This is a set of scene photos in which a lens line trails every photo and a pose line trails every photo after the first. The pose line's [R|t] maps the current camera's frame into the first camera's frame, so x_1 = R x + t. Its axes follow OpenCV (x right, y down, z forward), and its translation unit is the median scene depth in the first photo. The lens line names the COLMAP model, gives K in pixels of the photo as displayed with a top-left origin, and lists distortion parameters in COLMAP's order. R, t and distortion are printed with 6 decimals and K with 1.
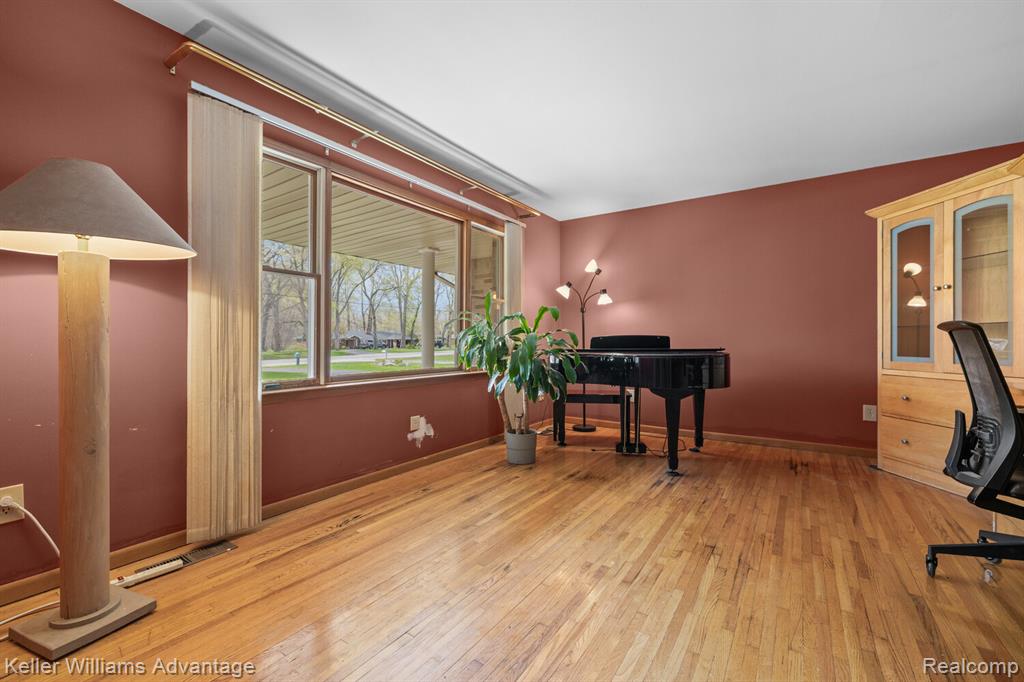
lens RADIAL K [[424.6, 0, 510.0], [0, 424.6, 342.0], [0, 0, 1]] dist [-0.000003, -0.000235]
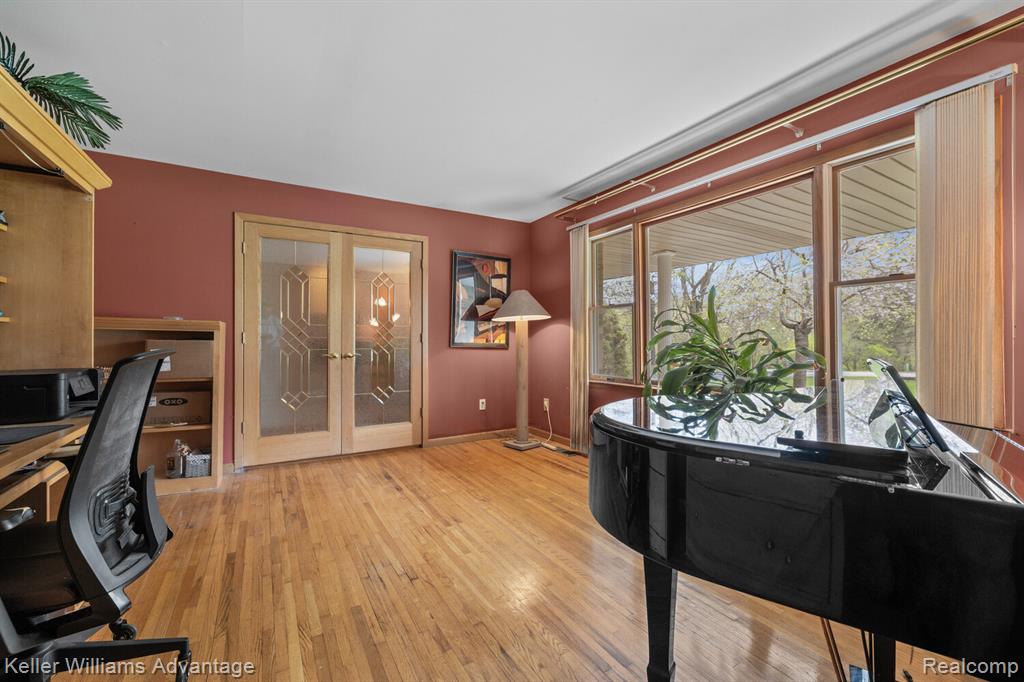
lens RADIAL K [[424.6, 0, 513.4], [0, 424.6, 339.0], [0, 0, 1]] dist [-0.000003, -0.000235]
pose [[-0.423082, -0.000521, -0.906091, 1.270089], [-0.000039, 1.000000, -0.000557, -0.054557], [0.906092, -0.000200, -0.423082, 1.645224]]
